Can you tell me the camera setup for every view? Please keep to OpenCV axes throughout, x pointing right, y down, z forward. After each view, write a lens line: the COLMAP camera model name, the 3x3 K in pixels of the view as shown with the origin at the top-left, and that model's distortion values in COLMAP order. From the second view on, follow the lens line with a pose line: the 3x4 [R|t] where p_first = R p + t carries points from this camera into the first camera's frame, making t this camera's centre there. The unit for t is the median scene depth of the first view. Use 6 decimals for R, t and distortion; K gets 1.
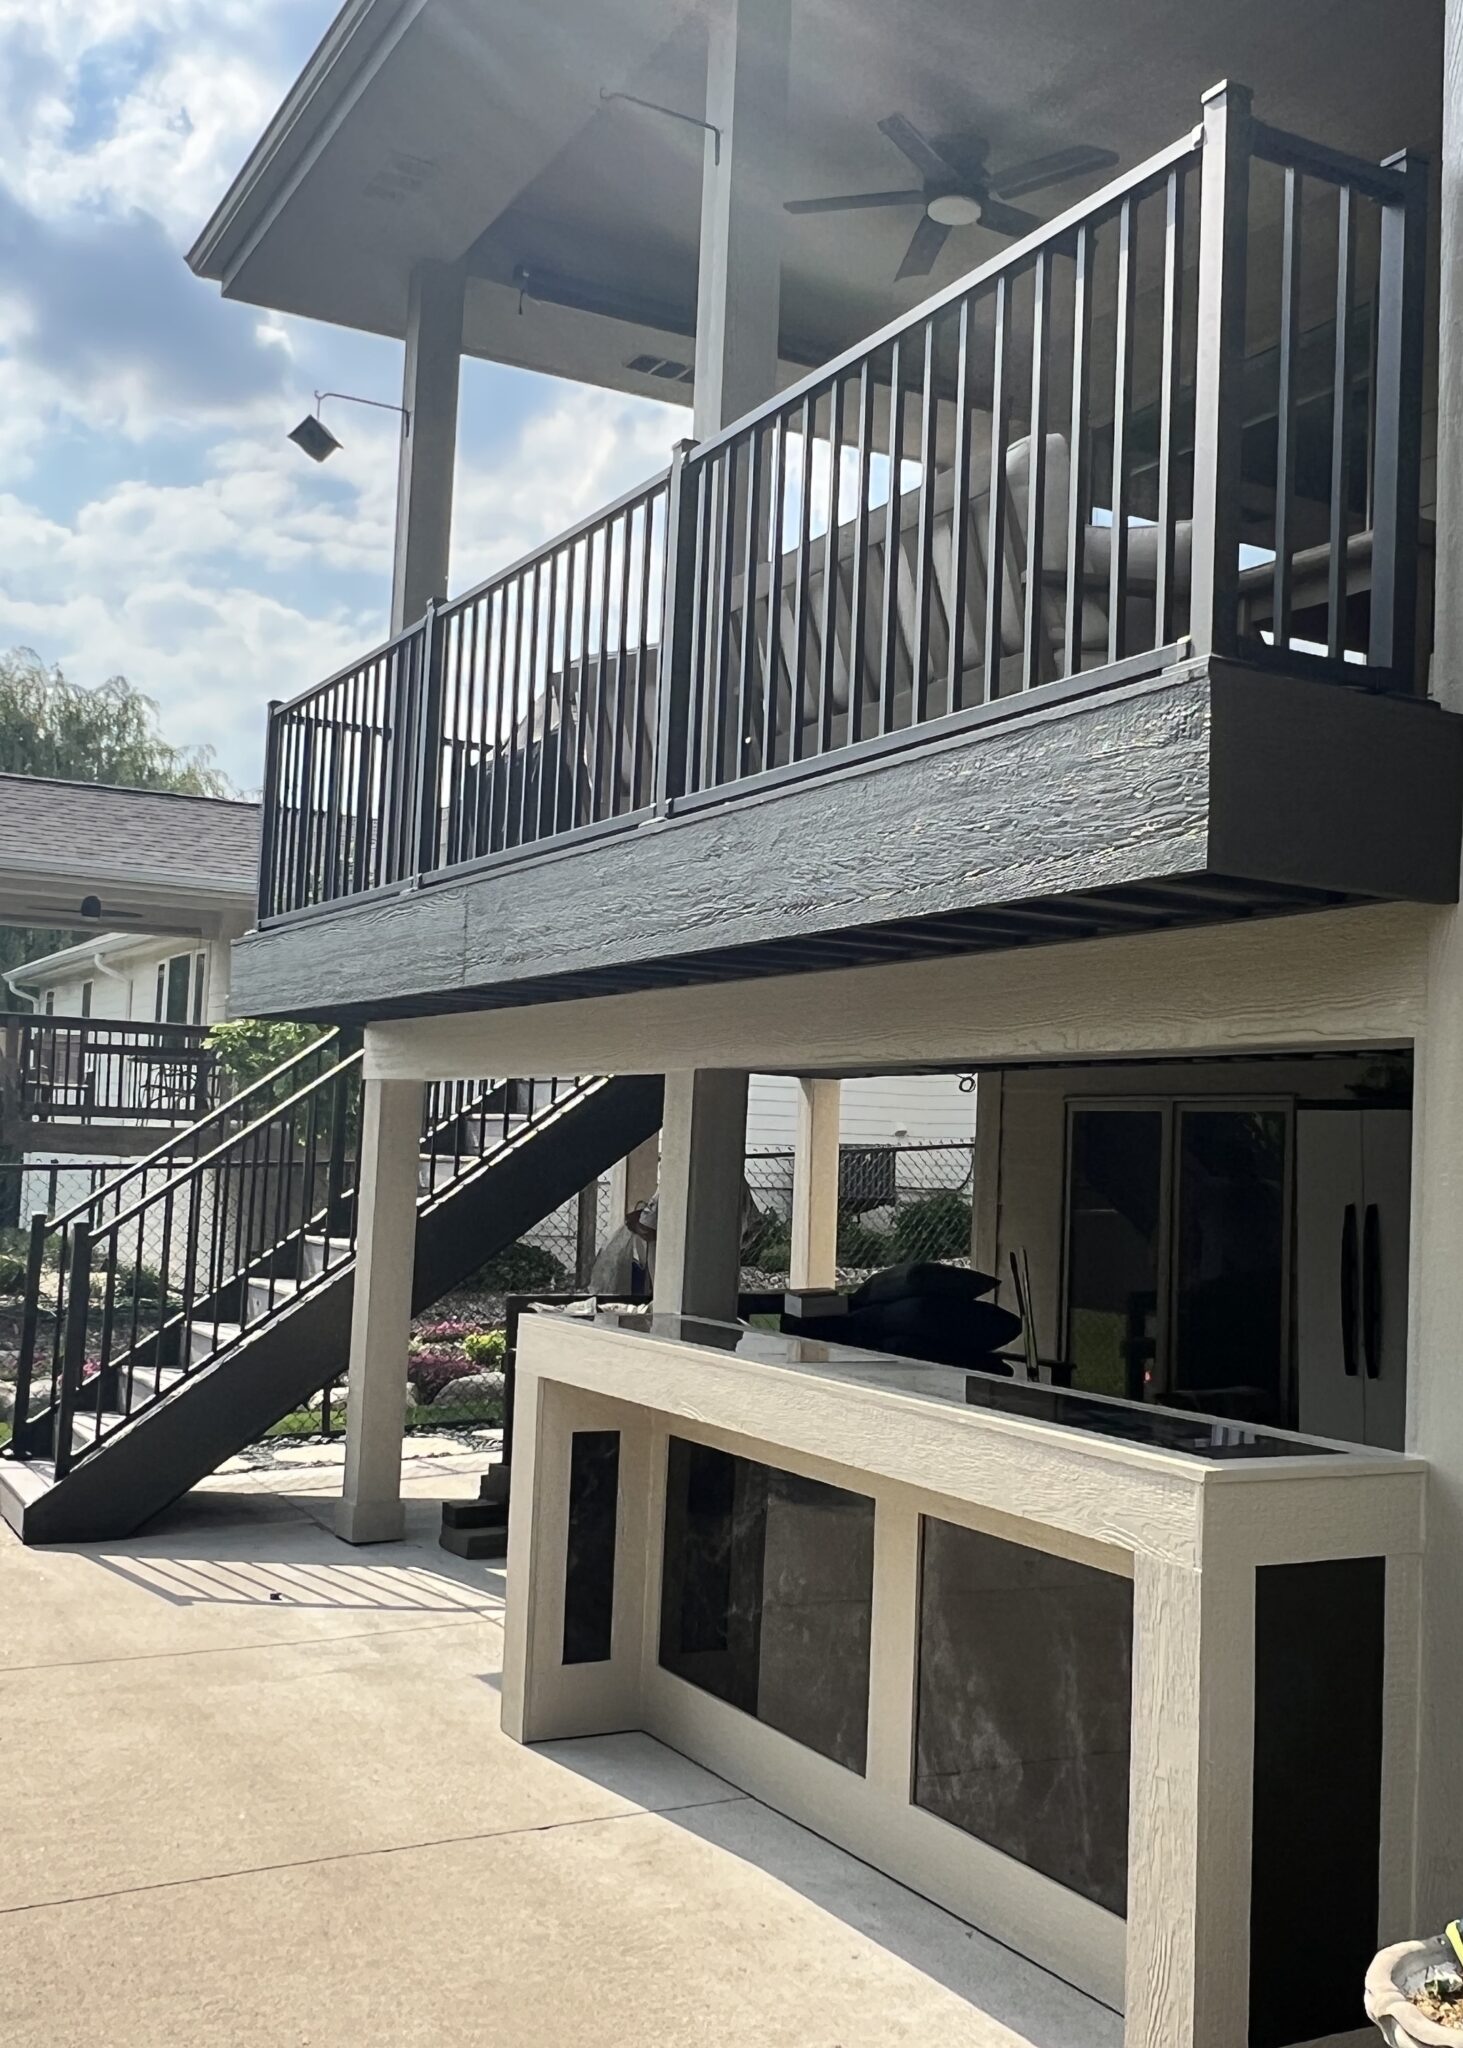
lens RADIAL K [[1951.3, 0, 732.2], [0, 1951.3, 1025.6], [0, 0, 1]] dist [-0.004067, 0.000000]
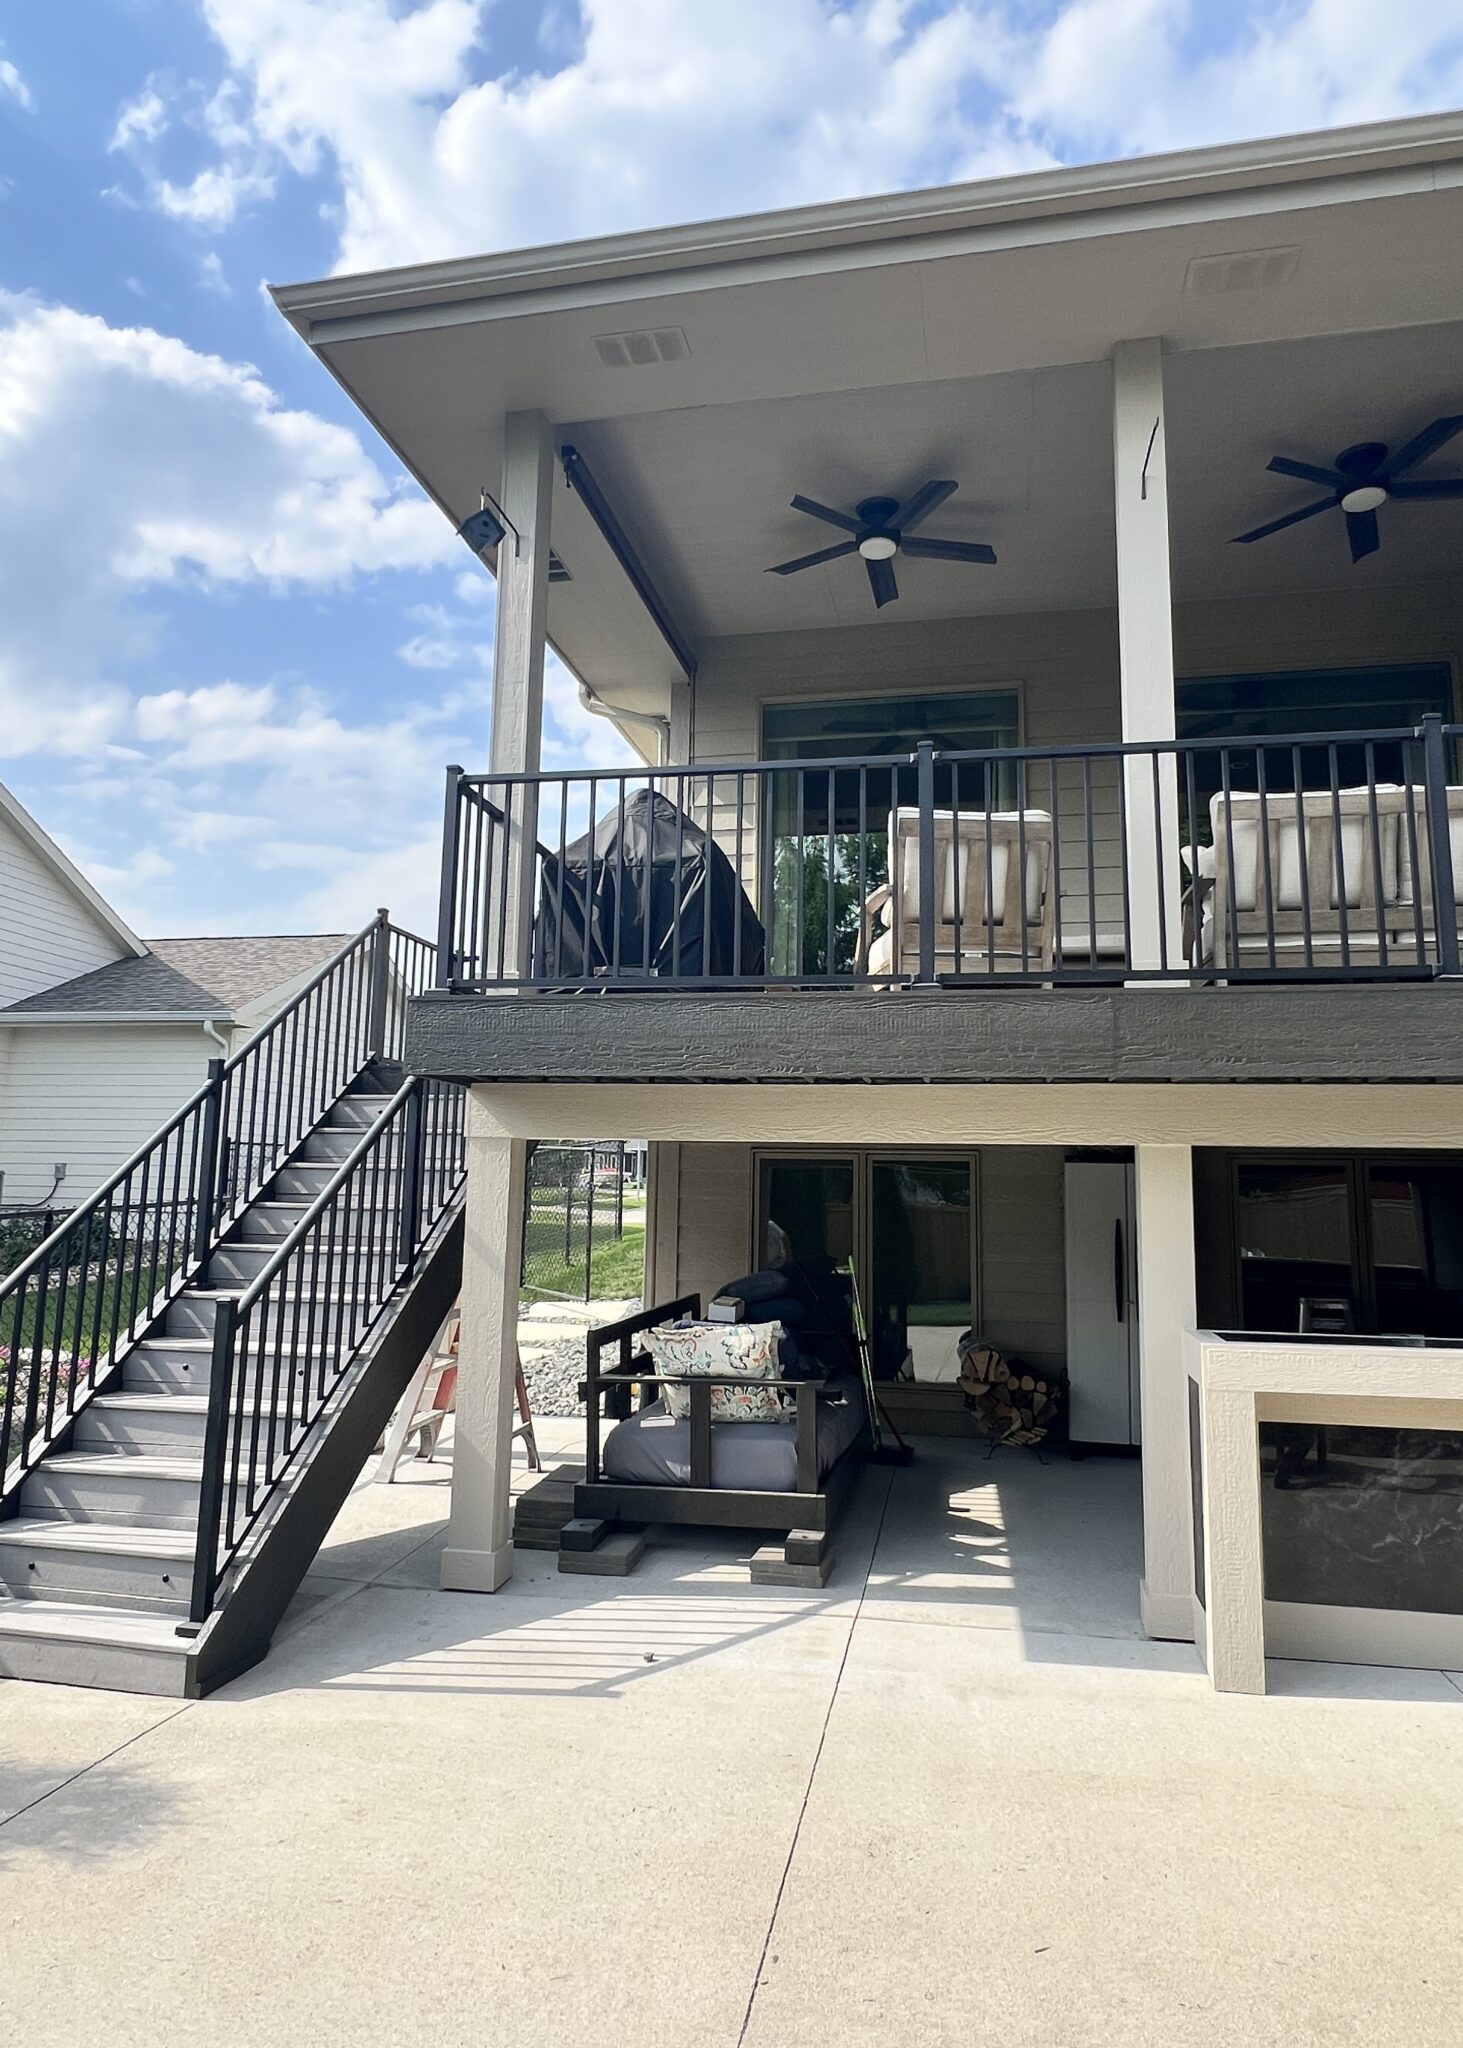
lens RADIAL K [[1227.9, 0, 739.1], [0, 1227.9, 1008.5], [0, 0, 1]] dist [-0.006832, -0.000818]
pose [[0.644103, 0.081062, 0.760631, -0.766836], [-0.043329, 0.996639, -0.069522, -0.001056], [-0.763711, 0.011822, 0.645451, 0.597133]]
